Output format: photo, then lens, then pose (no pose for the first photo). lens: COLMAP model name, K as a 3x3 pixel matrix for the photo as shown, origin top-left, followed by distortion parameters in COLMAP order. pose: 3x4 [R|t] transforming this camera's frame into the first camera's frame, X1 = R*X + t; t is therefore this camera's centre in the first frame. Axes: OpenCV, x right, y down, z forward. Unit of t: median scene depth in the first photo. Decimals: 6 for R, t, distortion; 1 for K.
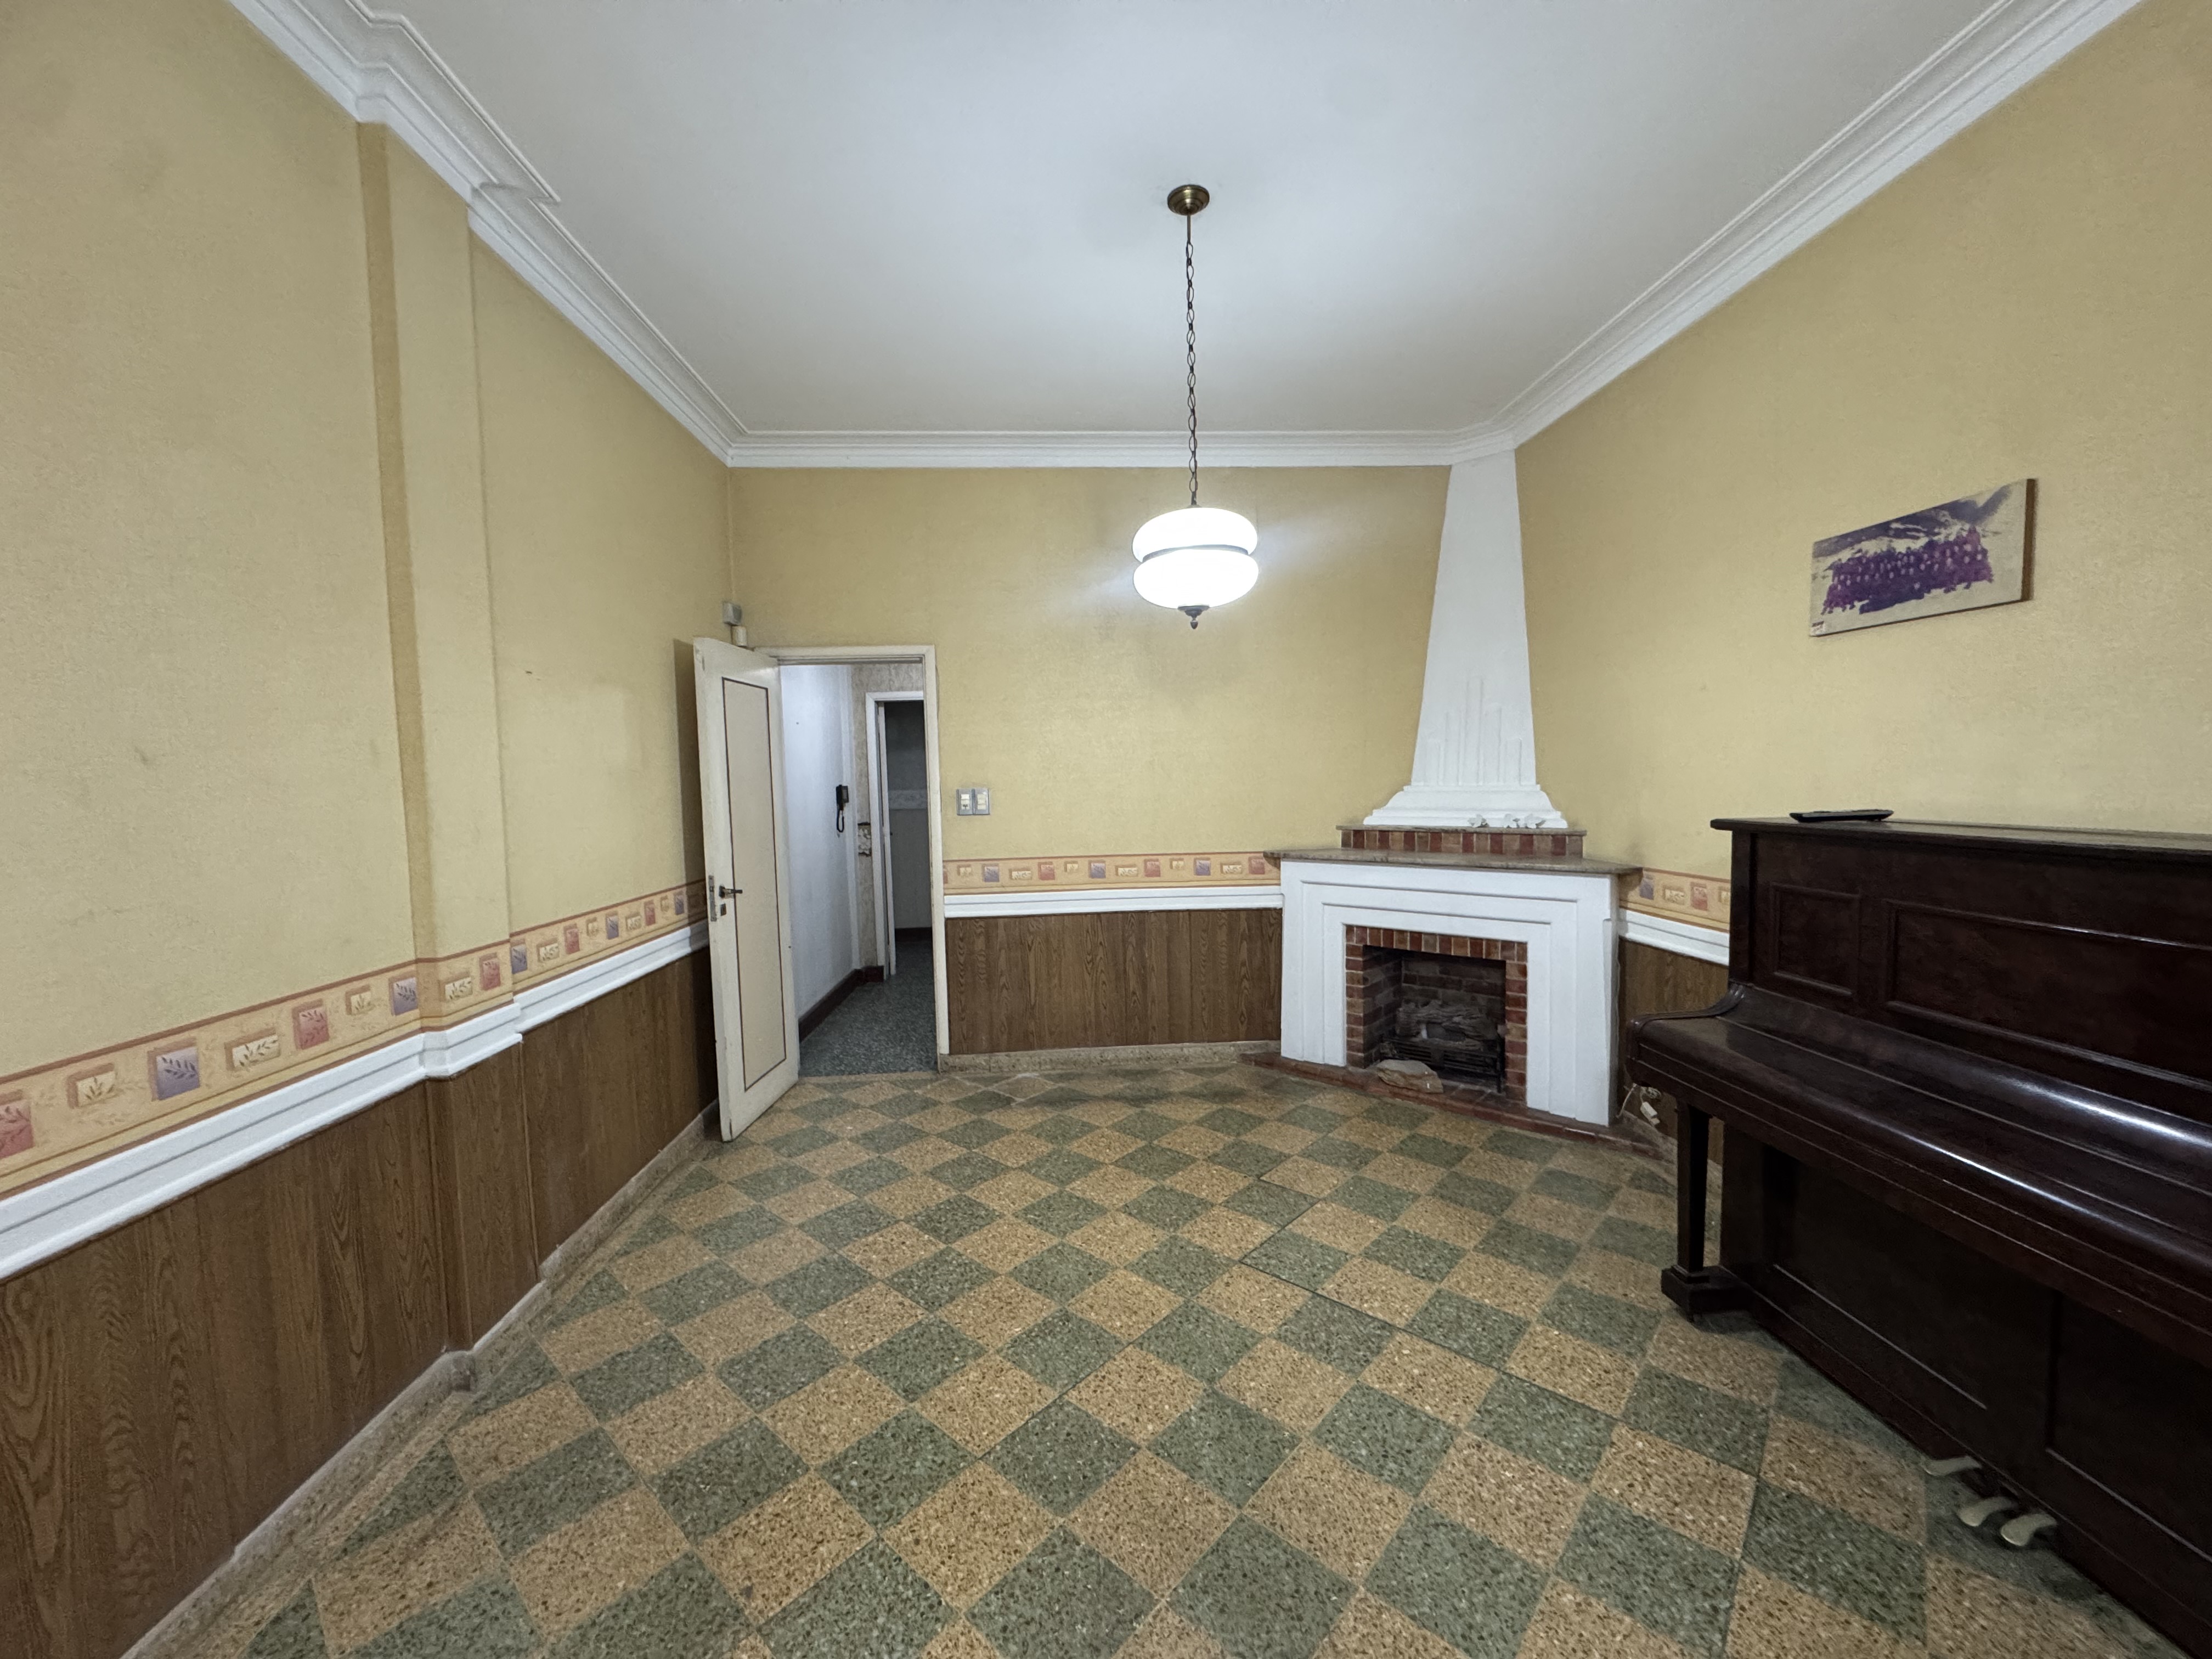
lens RADIAL K [[878.9, 0, 1105.0], [0, 878.9, 830.0], [0, 0, 1]] dist [-0.004635, 0.000226]
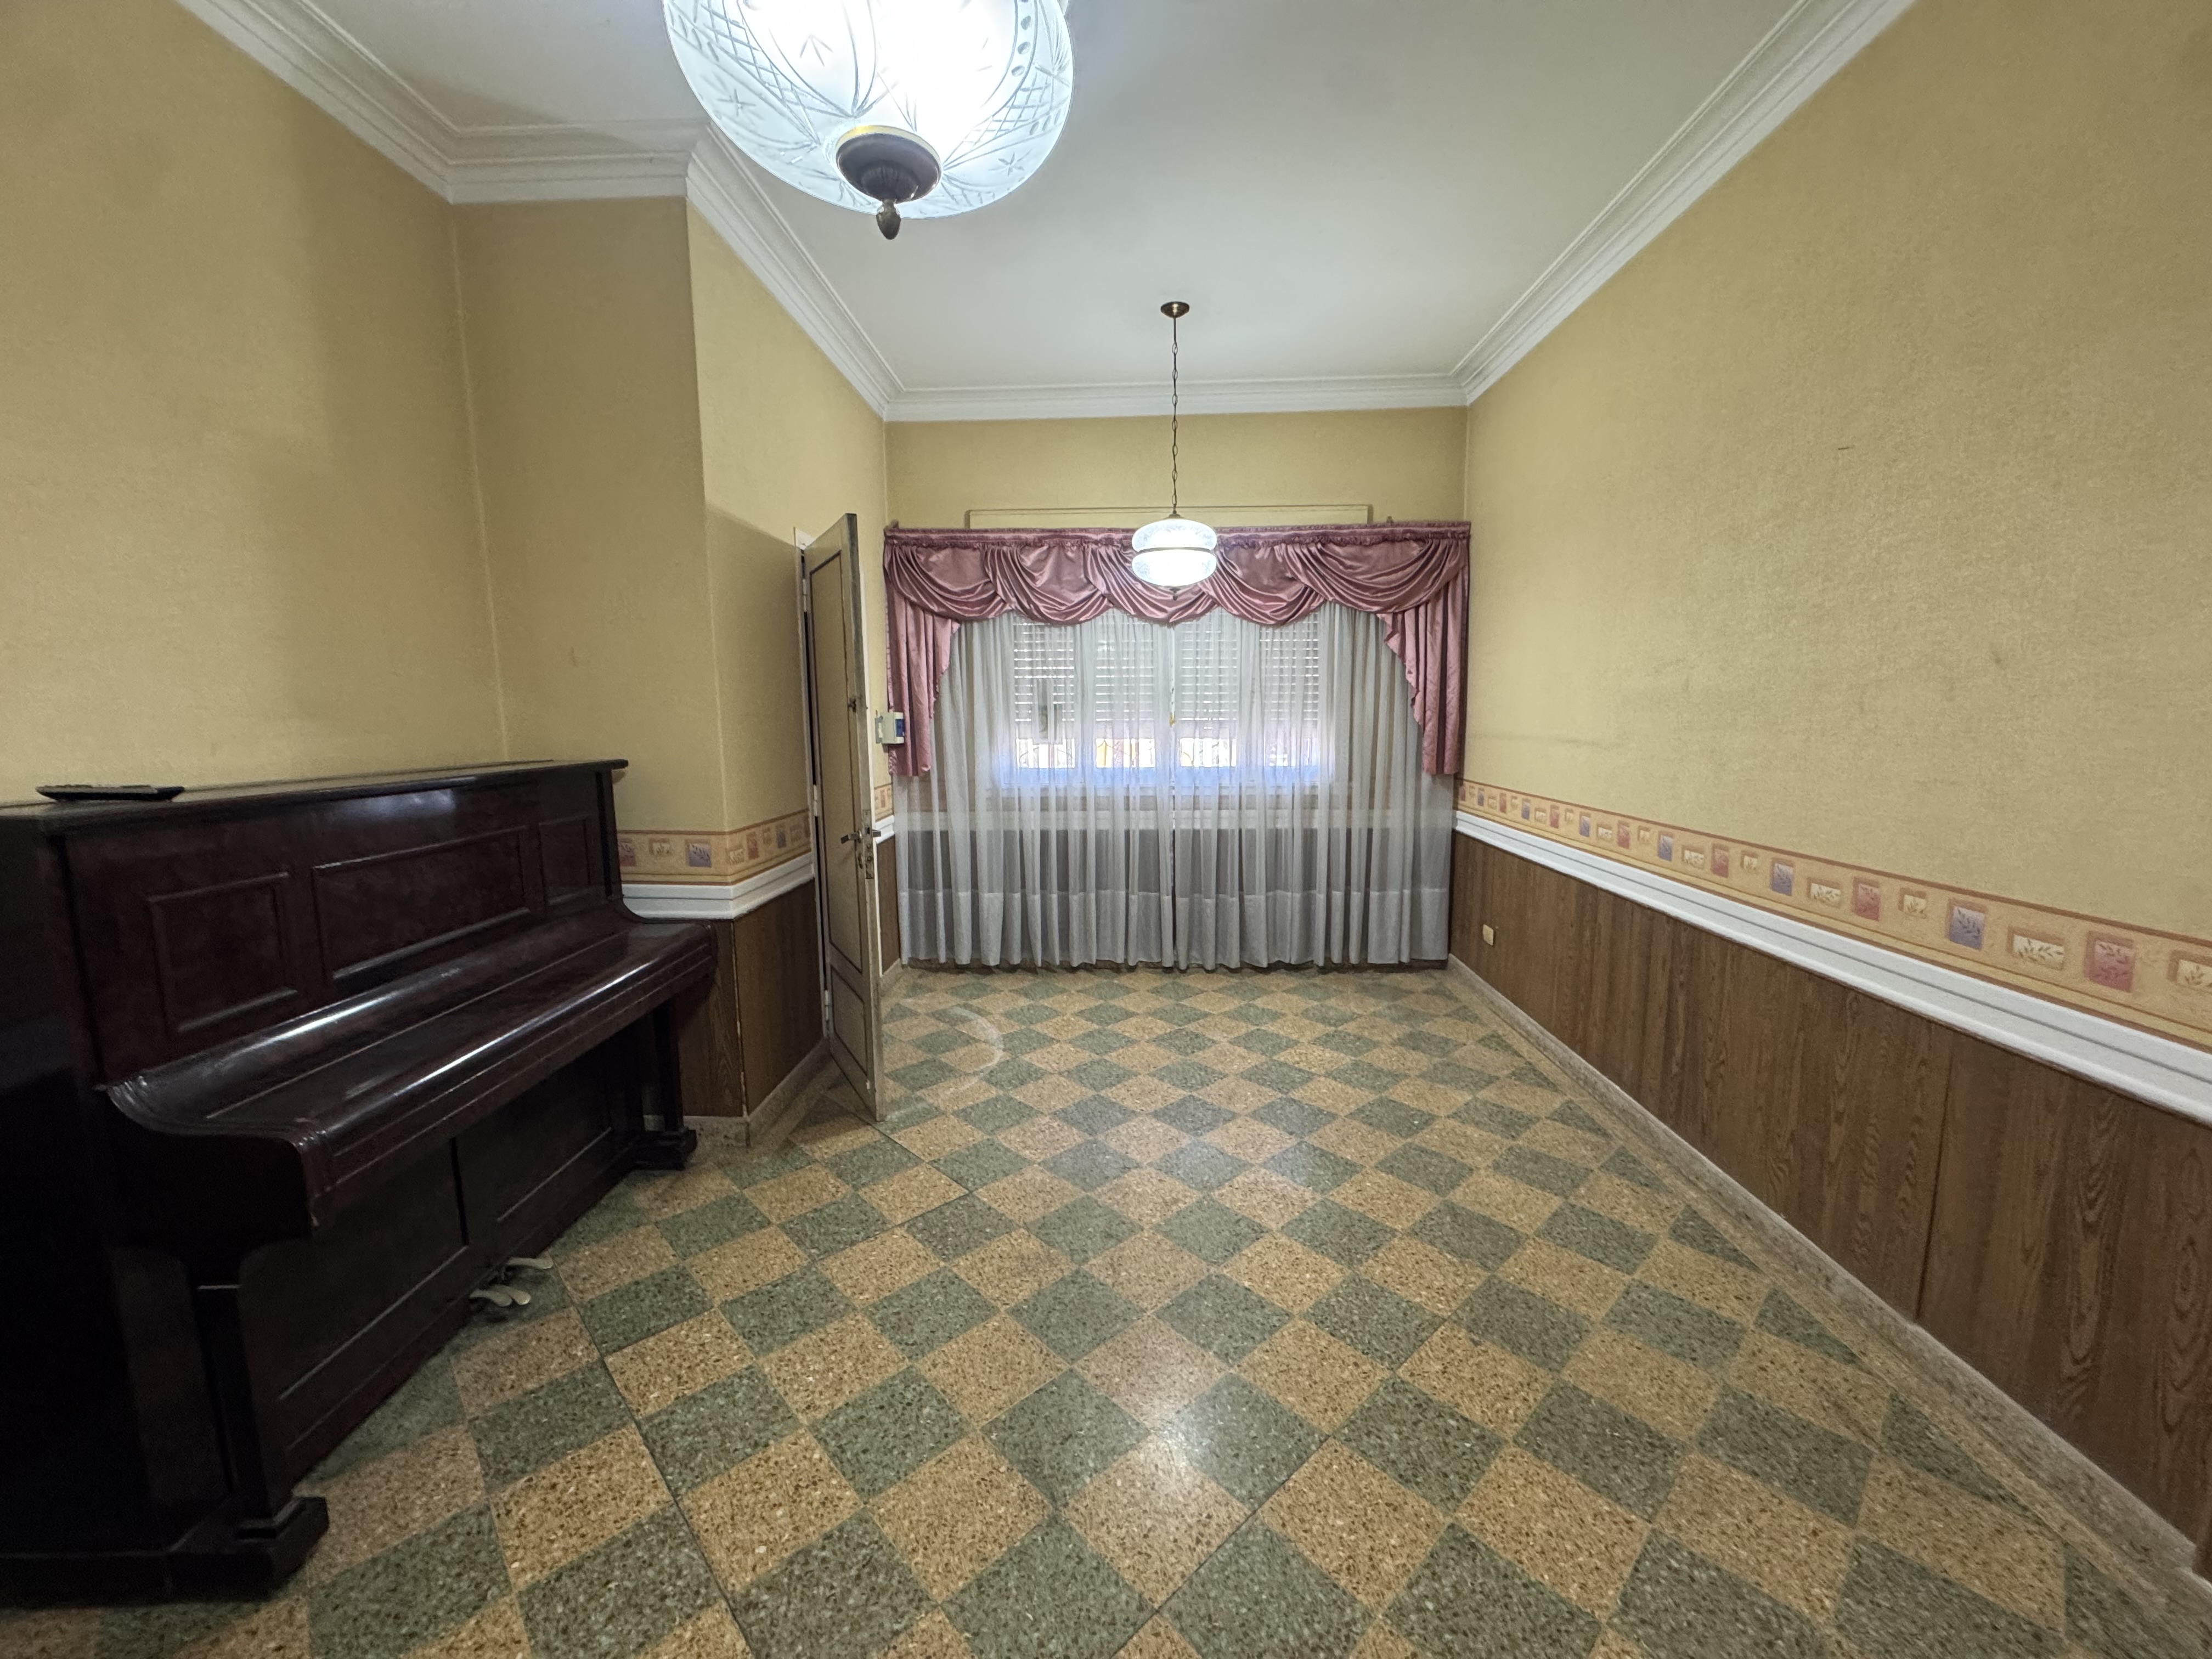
lens RADIAL K [[878.9, 0, 1105.0], [0, 878.9, 830.0], [0, 0, 1]] dist [-0.004635, 0.000226]
pose [[-0.996081, 0.021062, 0.085899, 0.000948], [0.037450, 0.980306, 0.193902, -0.106364], [-0.080124, 0.196359, -0.977253, 1.869626]]
